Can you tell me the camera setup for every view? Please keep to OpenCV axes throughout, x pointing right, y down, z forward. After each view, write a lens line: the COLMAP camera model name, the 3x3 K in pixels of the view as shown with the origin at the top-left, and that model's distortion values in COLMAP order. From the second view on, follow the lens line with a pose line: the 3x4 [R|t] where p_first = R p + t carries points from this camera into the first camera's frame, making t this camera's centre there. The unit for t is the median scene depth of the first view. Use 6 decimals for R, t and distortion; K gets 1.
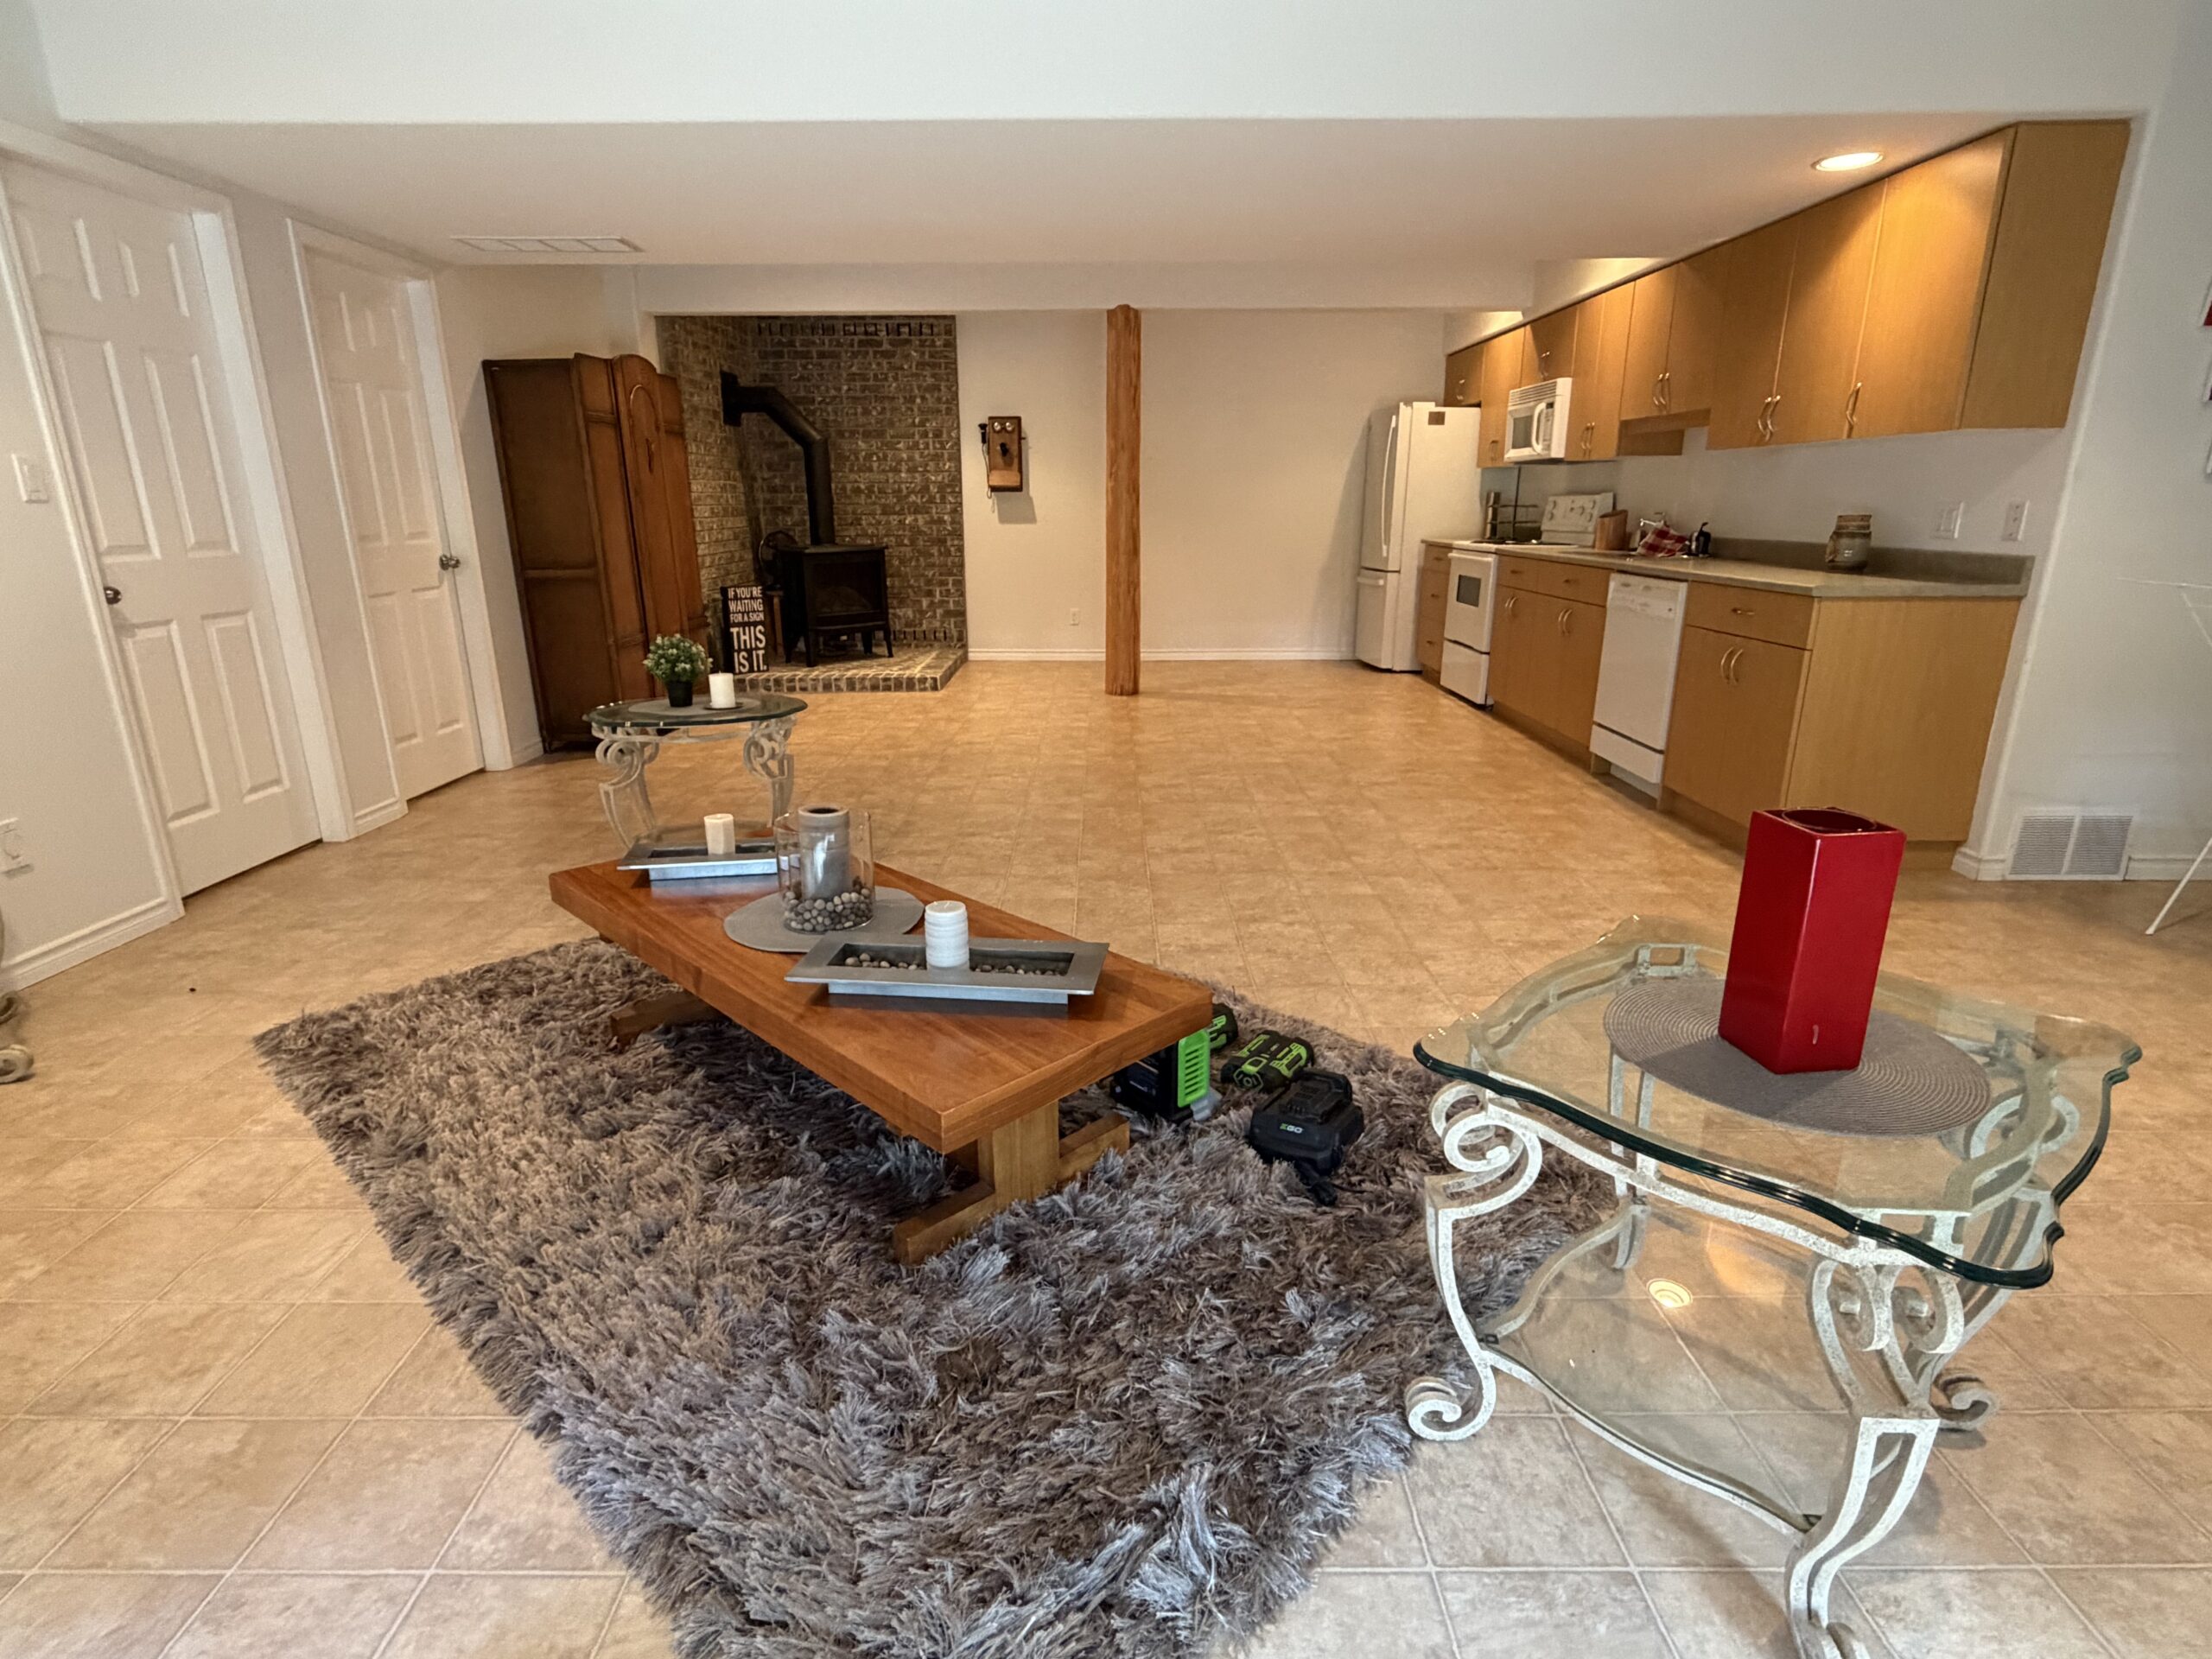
lens RADIAL K [[1137.3, 0, 1093.7], [0, 1137.3, 843.4], [0, 0, 1]] dist [0.004869, 0.001587]
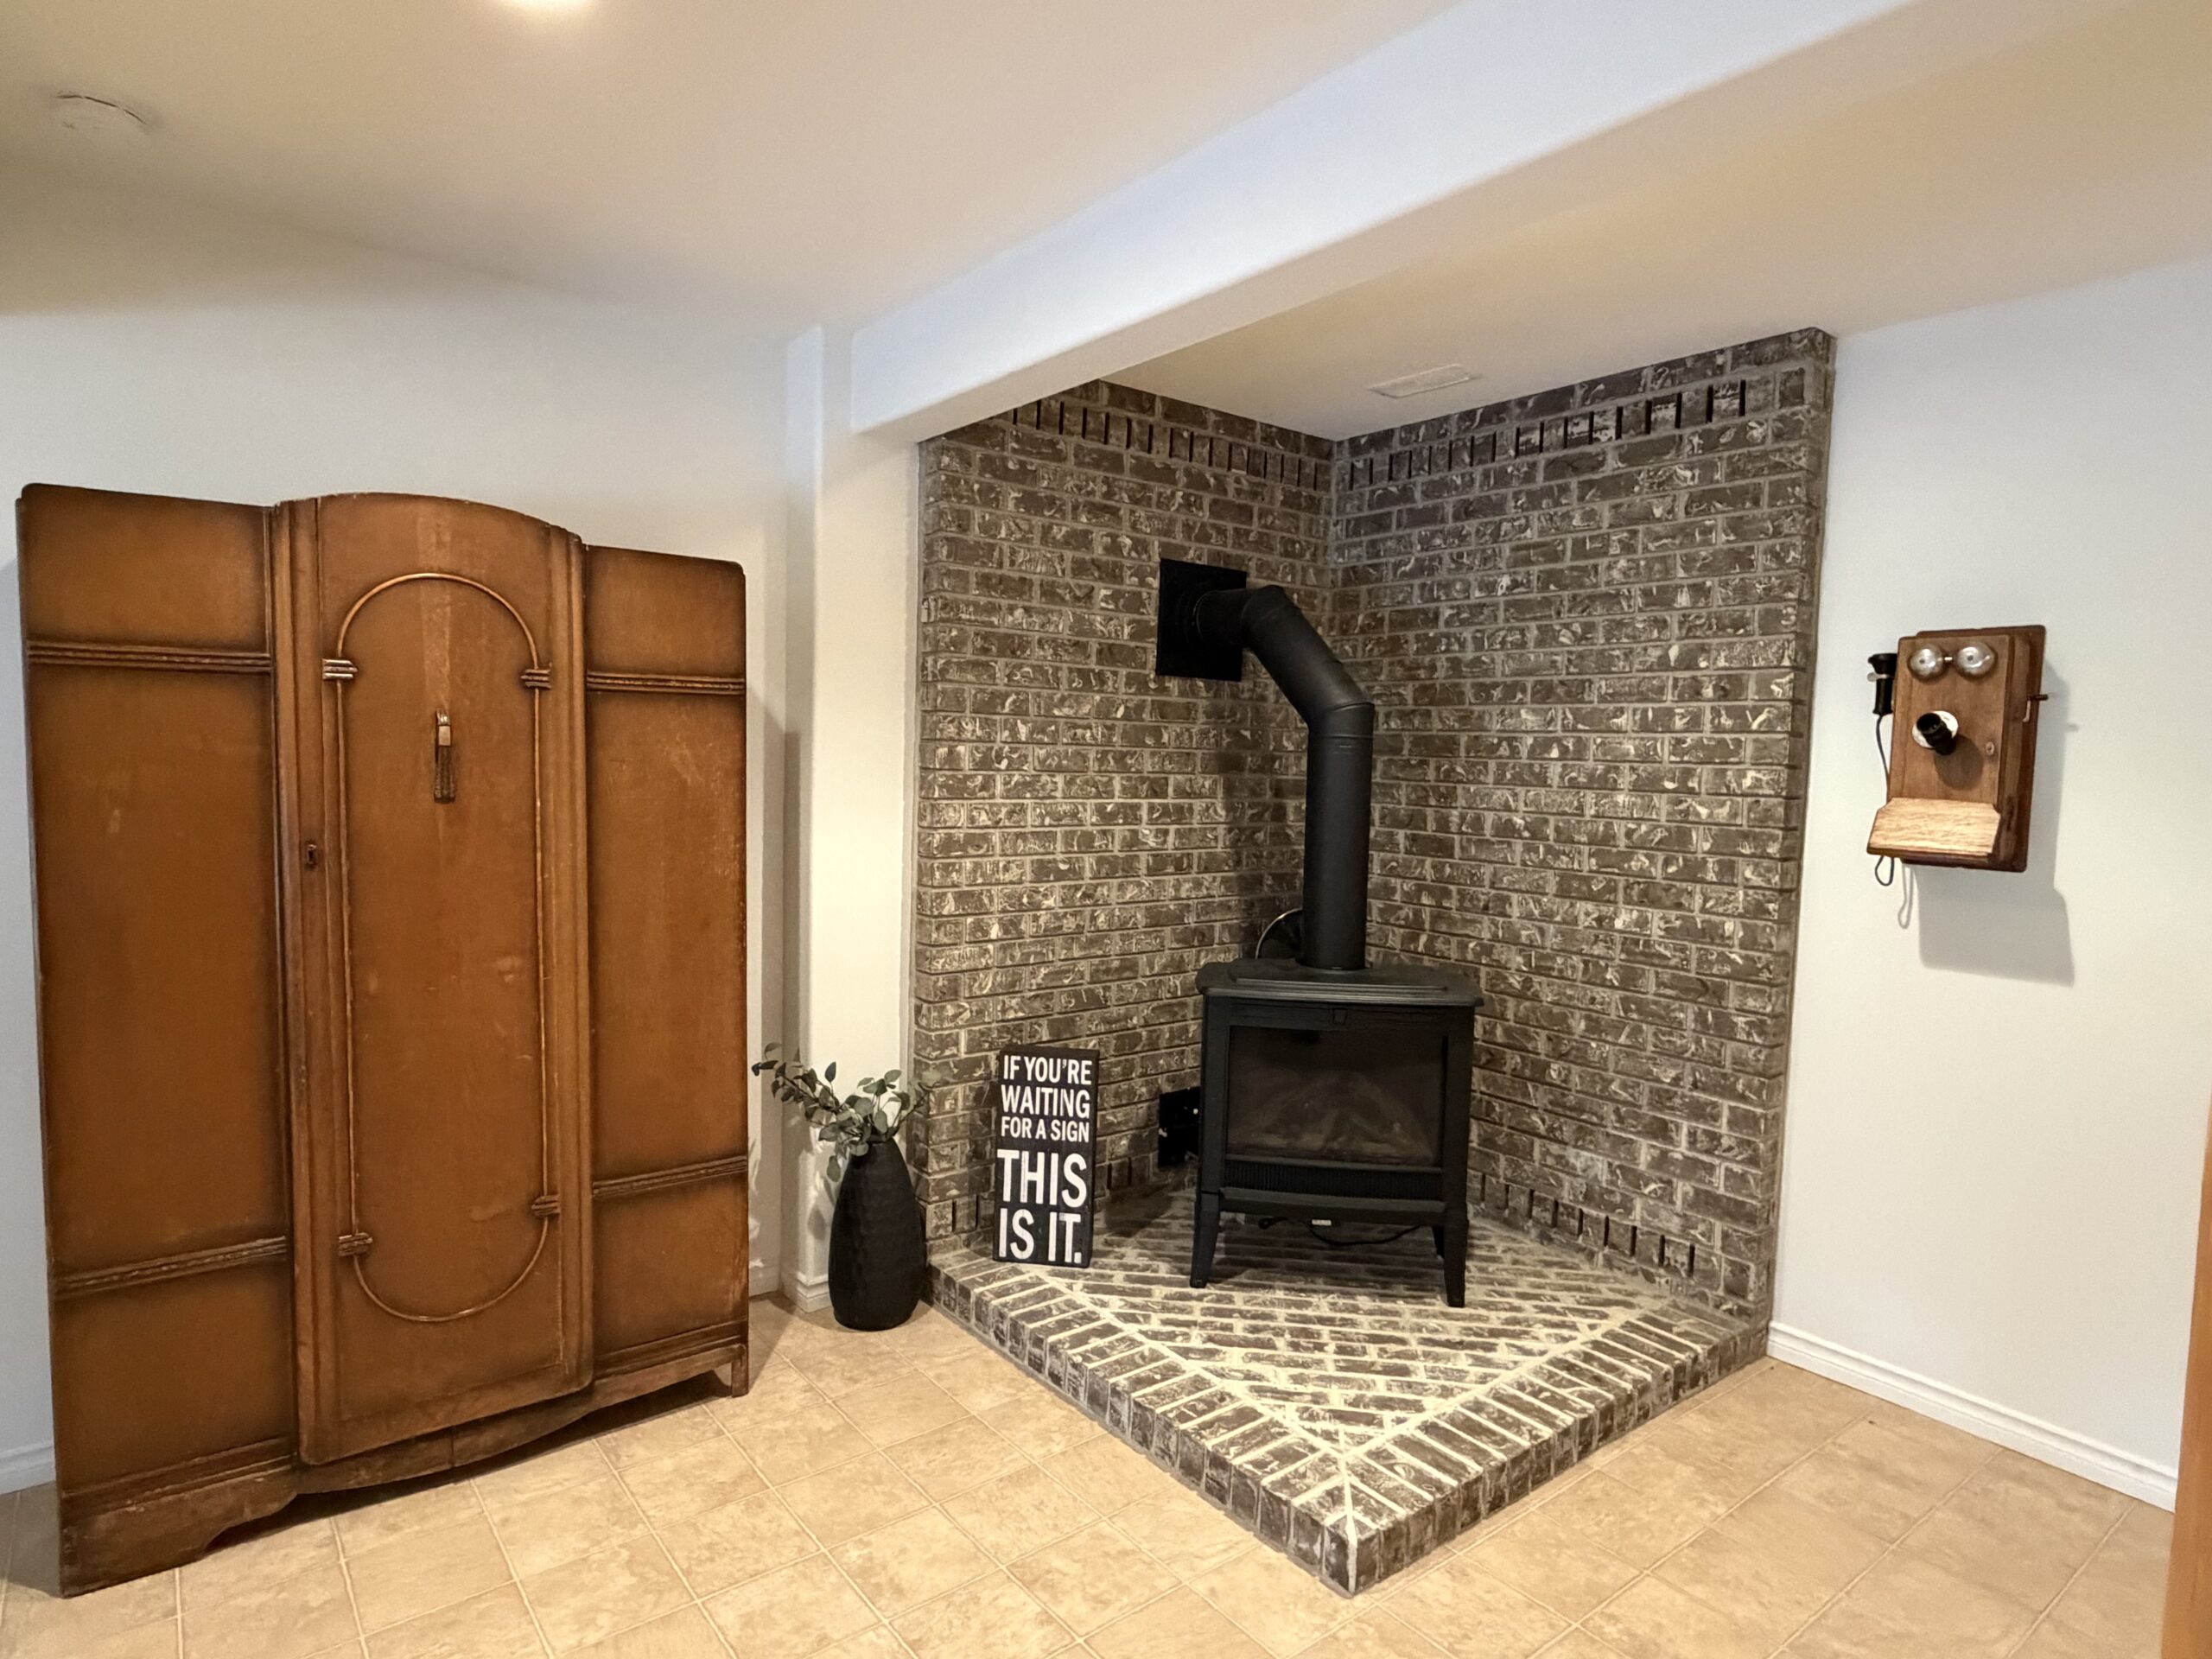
lens RADIAL K [[1249.2, 0, 1098.2], [0, 1249.2, 837.6], [0, 0, 1]] dist [-0.006668, -0.002809]
pose [[0.618397, 0.074675, -0.782310, 0.039676], [-0.254857, 0.960730, -0.109752, -0.232261], [0.743393, 0.267247, 0.613144, 0.655817]]
